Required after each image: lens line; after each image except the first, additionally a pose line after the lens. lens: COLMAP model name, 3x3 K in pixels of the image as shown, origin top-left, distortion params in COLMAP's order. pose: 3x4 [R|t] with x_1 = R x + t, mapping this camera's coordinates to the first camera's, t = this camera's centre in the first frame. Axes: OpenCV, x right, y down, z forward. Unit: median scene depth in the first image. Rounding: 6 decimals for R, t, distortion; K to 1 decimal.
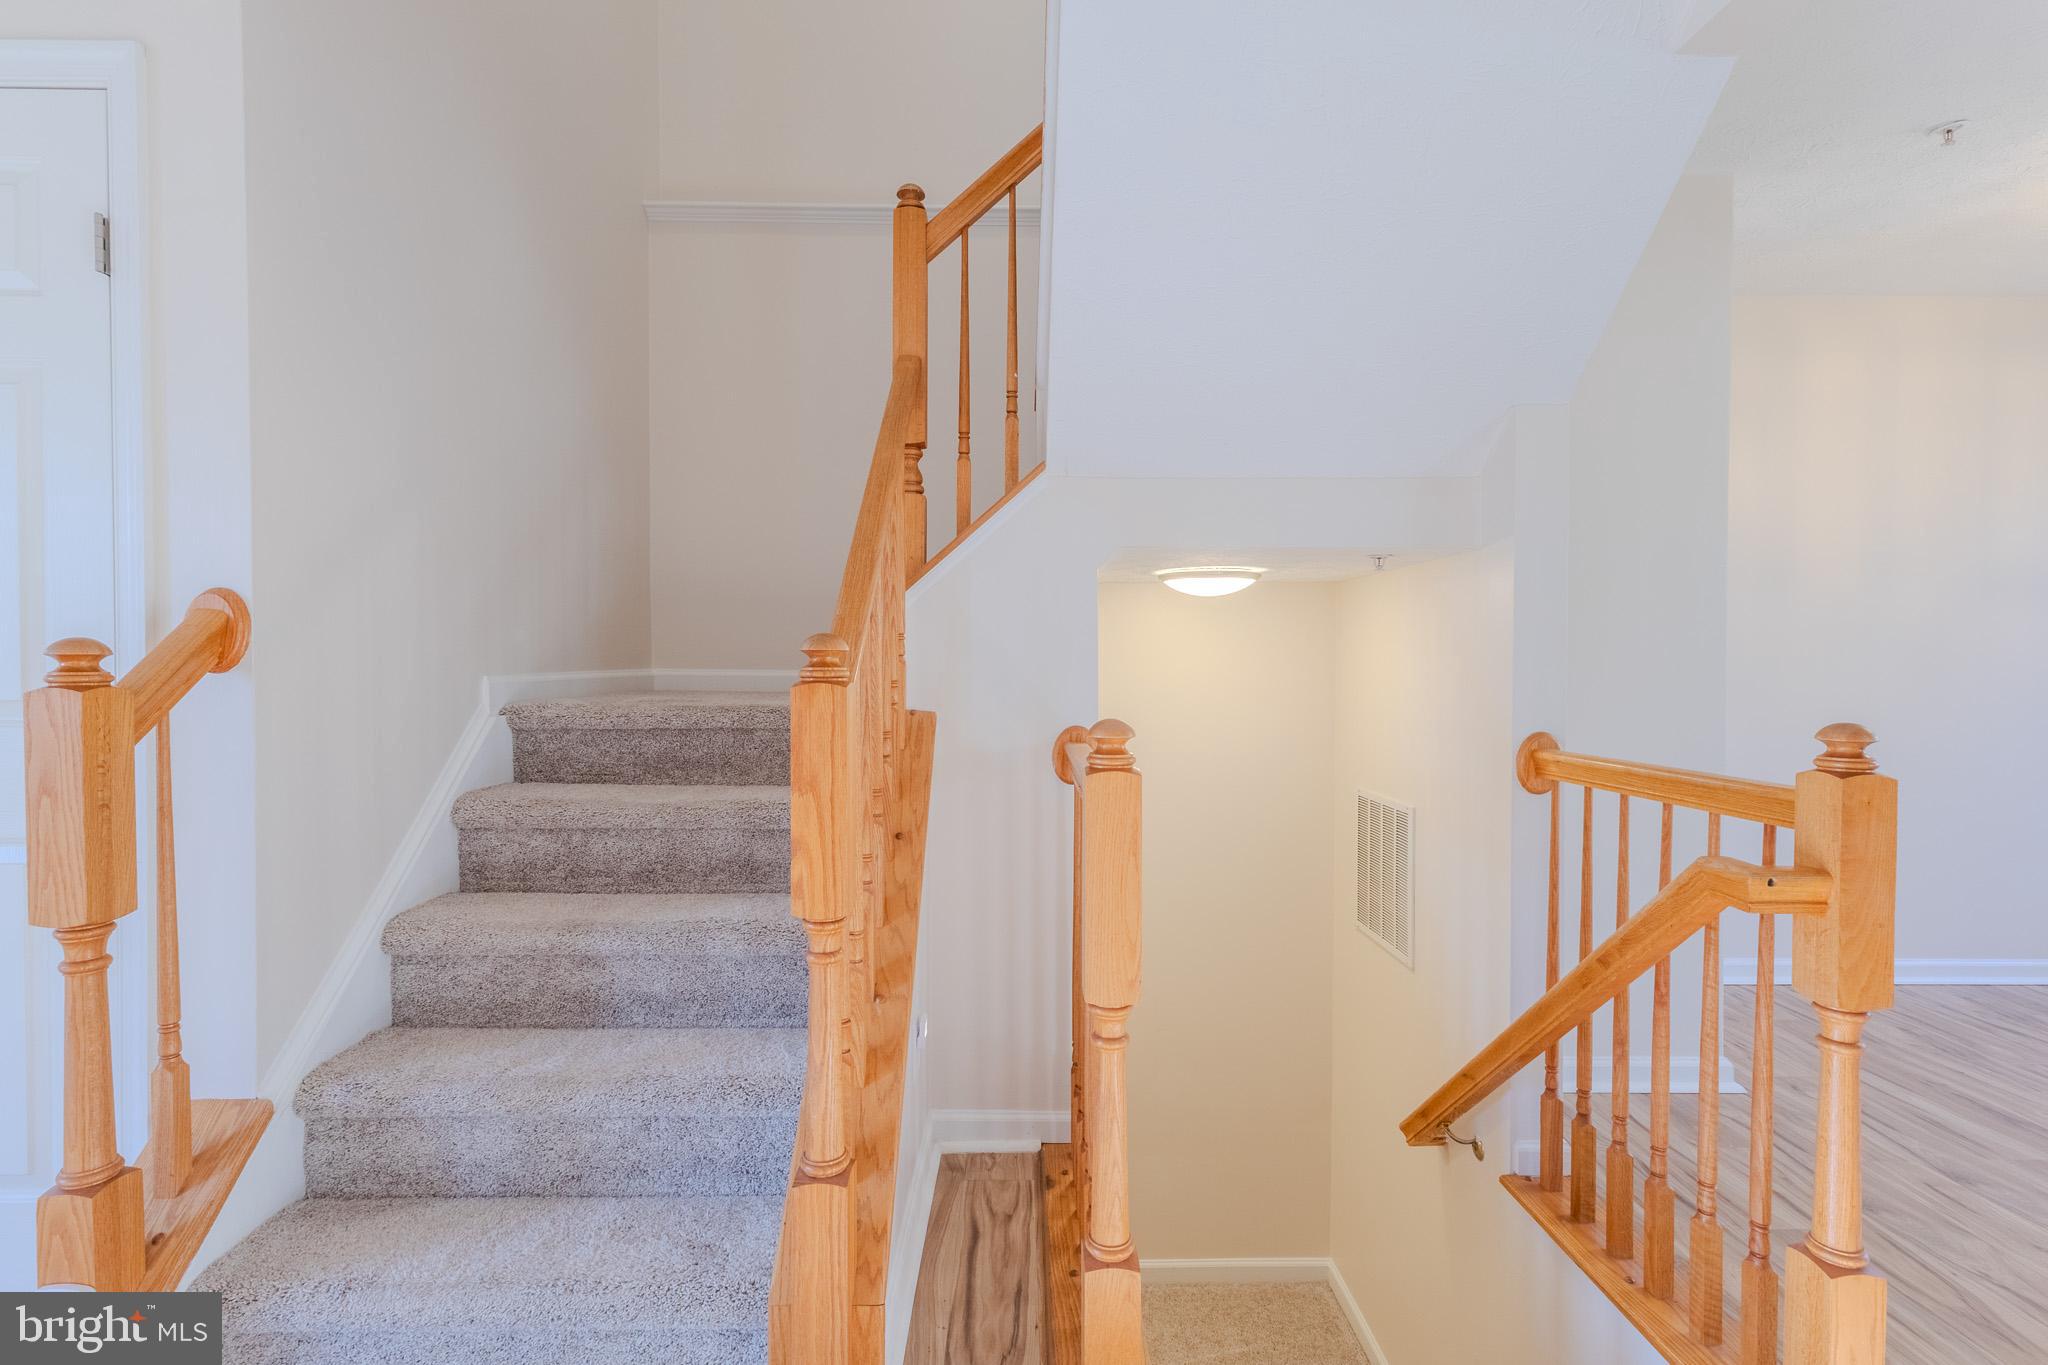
lens RADIAL K [[947.2, 0, 1019.4], [0, 947.2, 683.6], [0, 0, 1]] dist [0.003452, 0.002119]
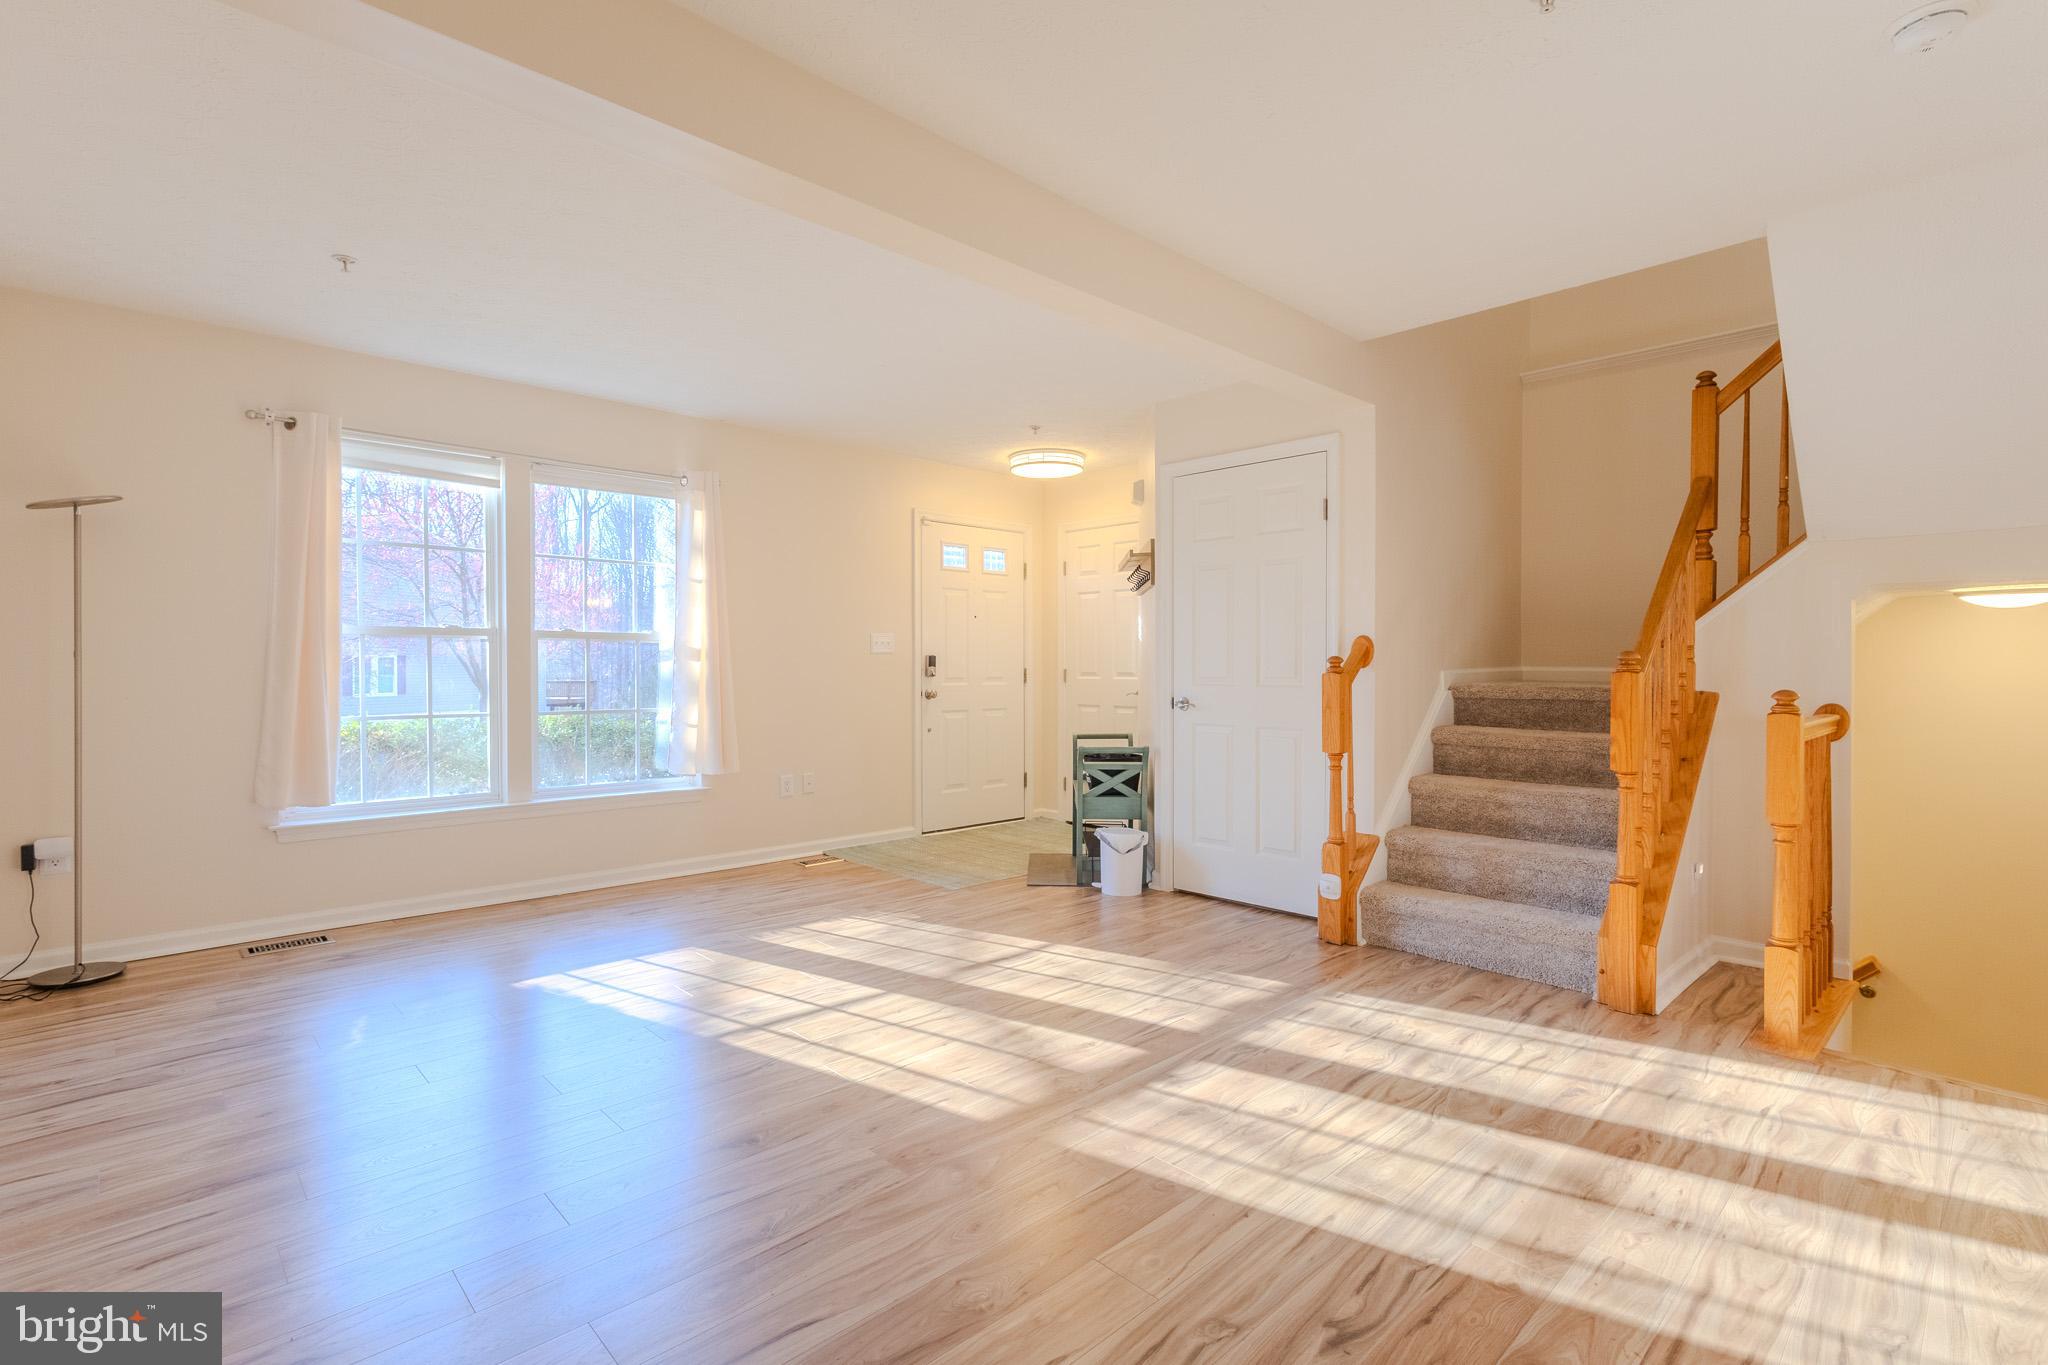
lens RADIAL K [[947.2, 0, 1023.3], [0, 947.2, 679.3], [0, 0, 1]] dist [0.003452, 0.002119]
pose [[0.687514, 0.009381, -0.726111, 0.302739], [-0.011733, 0.999930, 0.001809, 0.019428], [0.726076, 0.007276, 0.687575, -1.095167]]
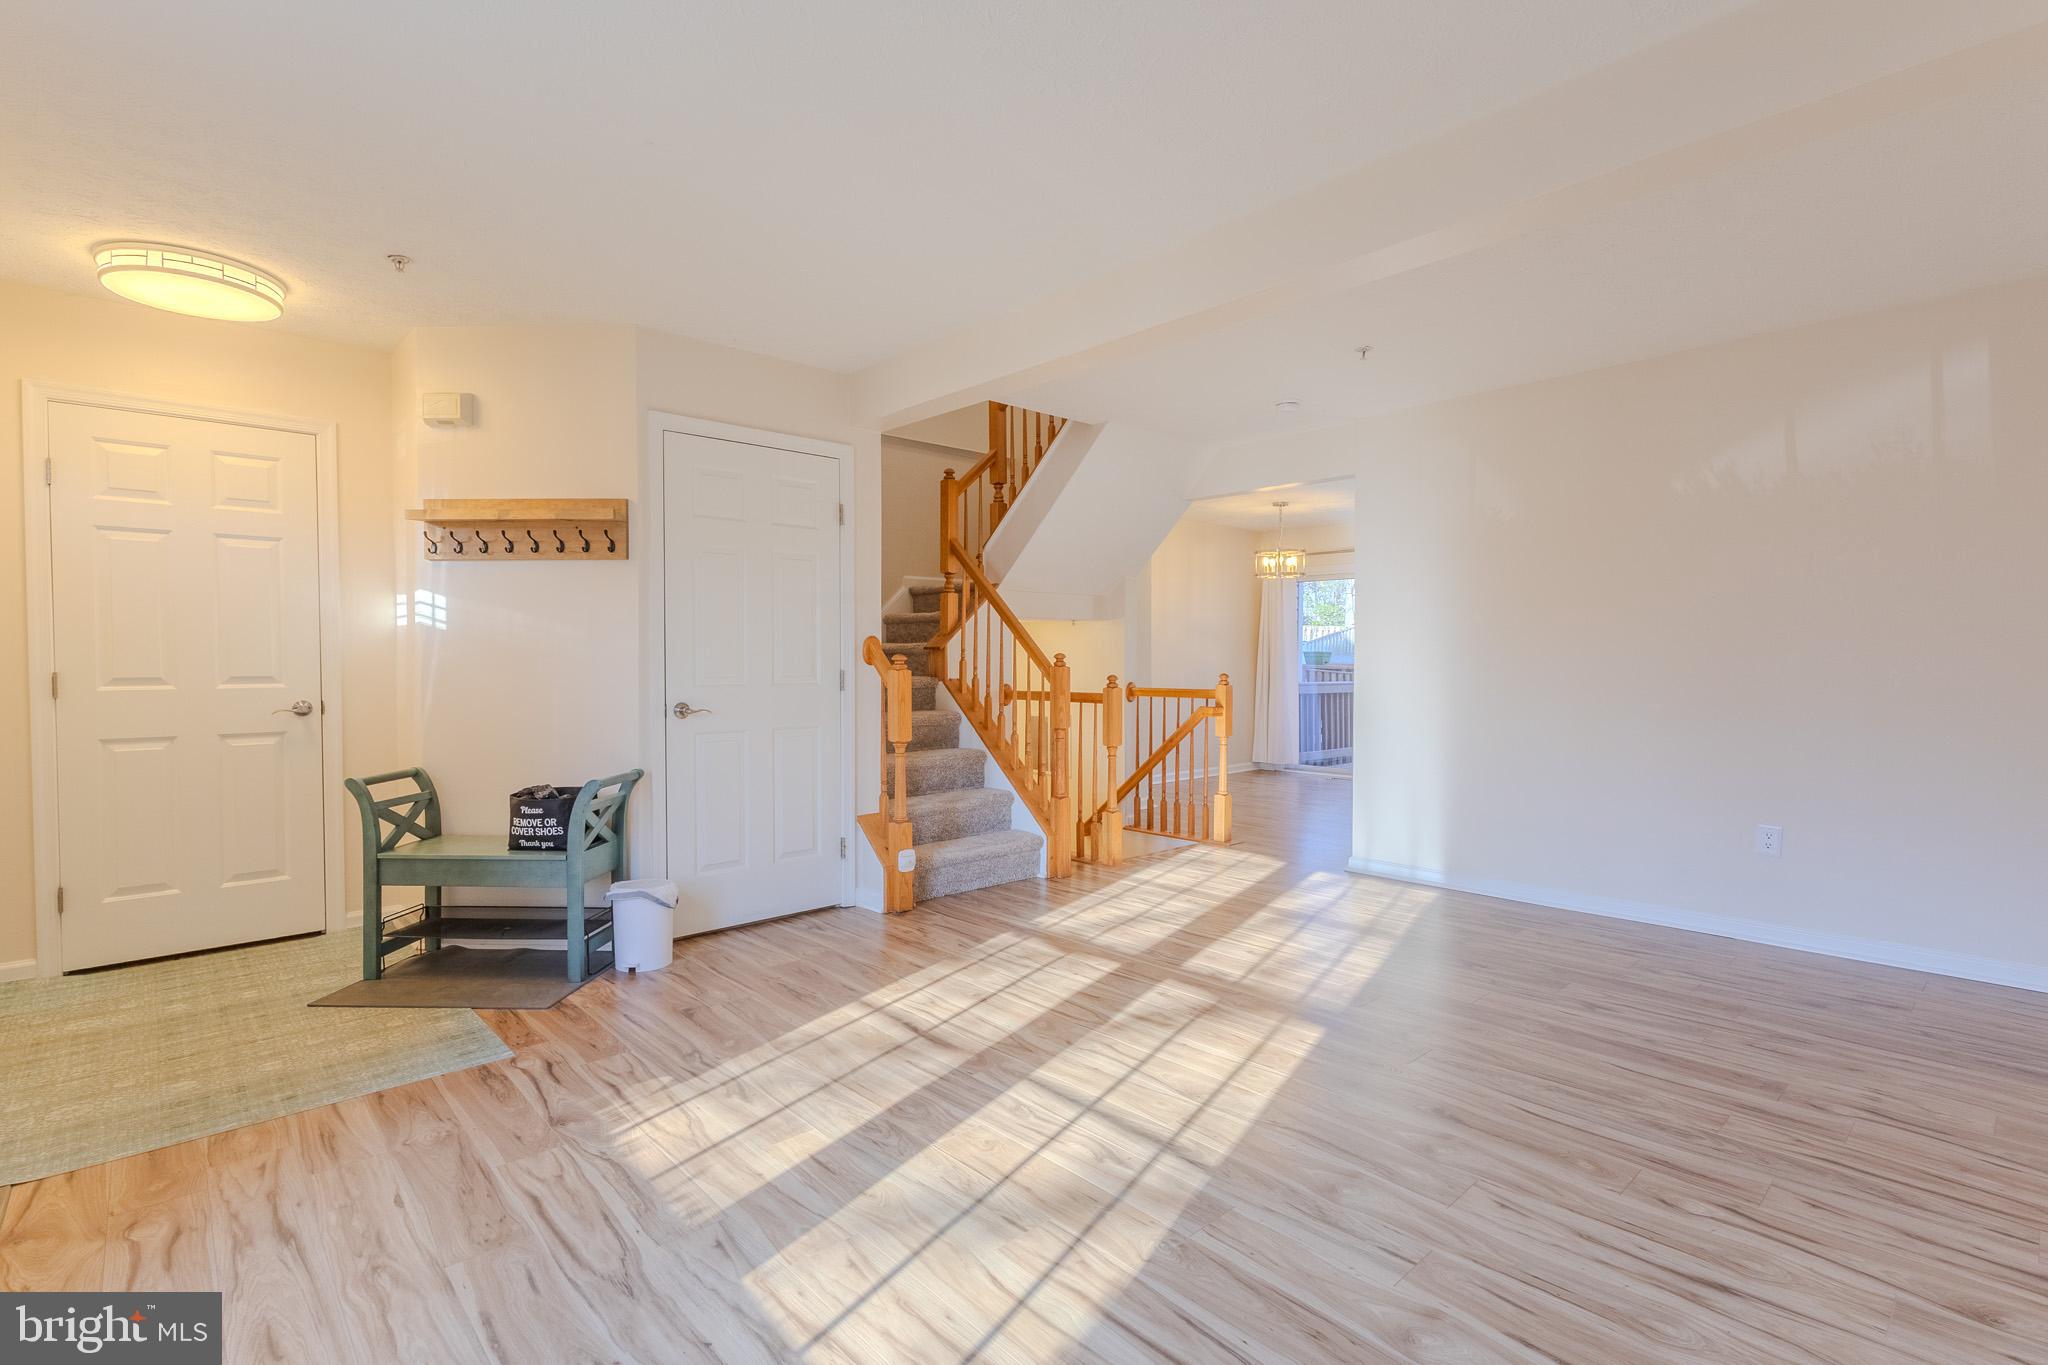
lens RADIAL K [[947.2, 0, 1025.0], [0, 947.2, 676.1], [0, 0, 1]] dist [0.003452, 0.002119]
pose [[0.740607, -0.015572, 0.671758, -1.842327], [0.016289, 0.999854, 0.005219, 0.011775], [-0.671741, 0.007077, 0.740752, -1.092263]]
